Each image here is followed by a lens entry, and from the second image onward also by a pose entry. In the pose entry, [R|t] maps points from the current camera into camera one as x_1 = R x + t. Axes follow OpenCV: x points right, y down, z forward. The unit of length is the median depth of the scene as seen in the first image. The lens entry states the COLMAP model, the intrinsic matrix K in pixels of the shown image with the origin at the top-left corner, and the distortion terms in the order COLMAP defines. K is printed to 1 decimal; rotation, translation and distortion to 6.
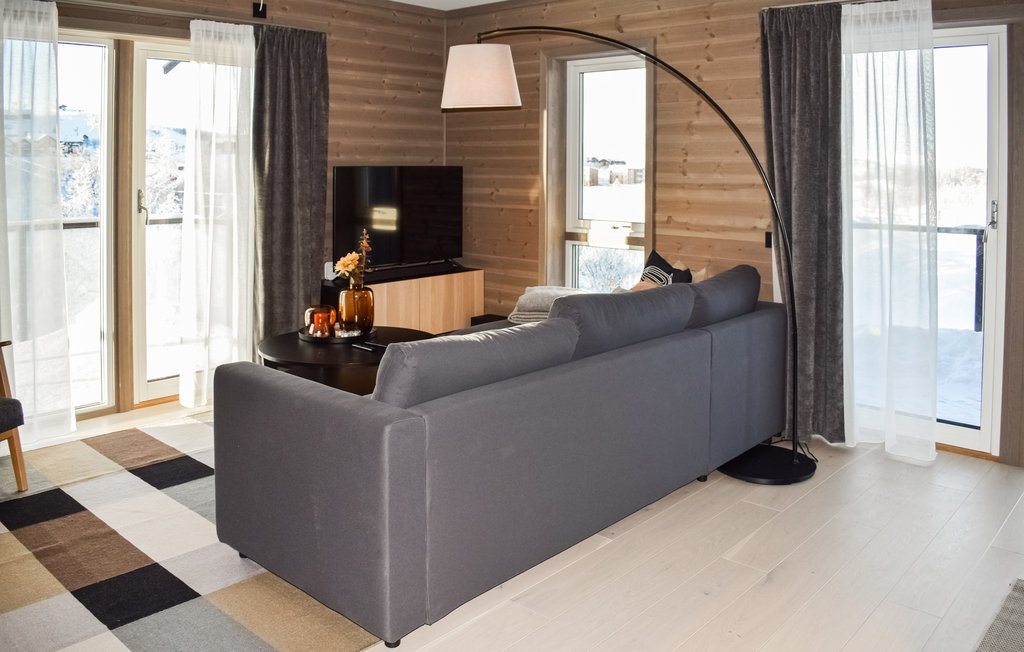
lens RADIAL K [[821.0, 0, 512.0], [0, 821.0, 326.0], [0, 0, 1]] dist [-0.092693, -0.000798]
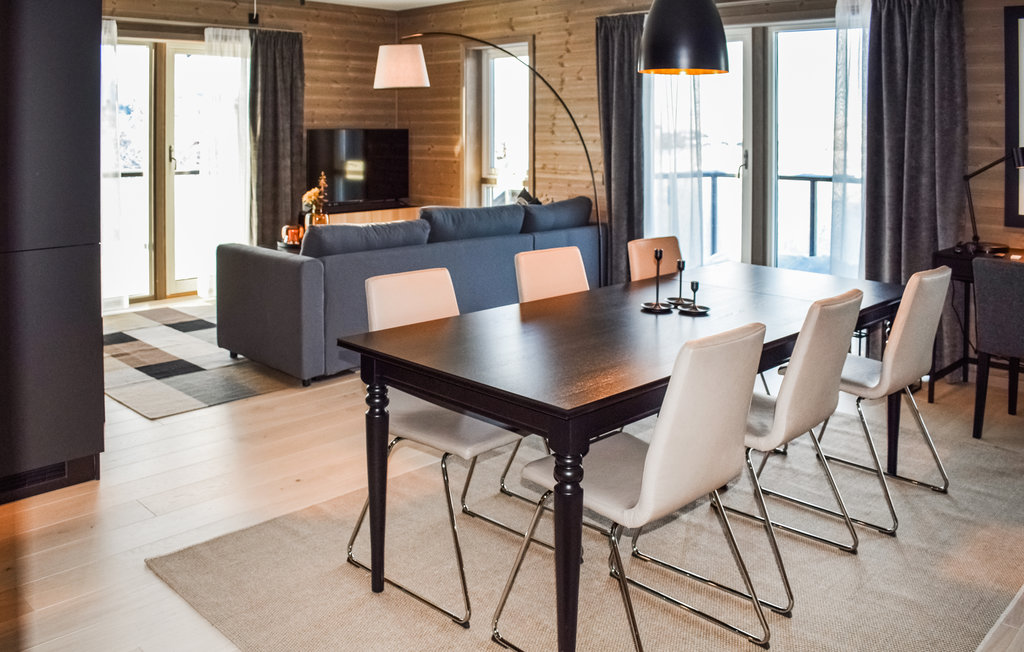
lens RADIAL K [[855.7, 0, 512.0], [0, 855.7, 326.0], [0, 0, 1]] dist [-0.099403, 0.004360]
pose [[0.999266, 0.008281, -0.037390, 0.188531], [-0.007063, 0.999444, 0.032587, 0.091260], [0.037639, -0.032299, 0.998769, -0.446050]]
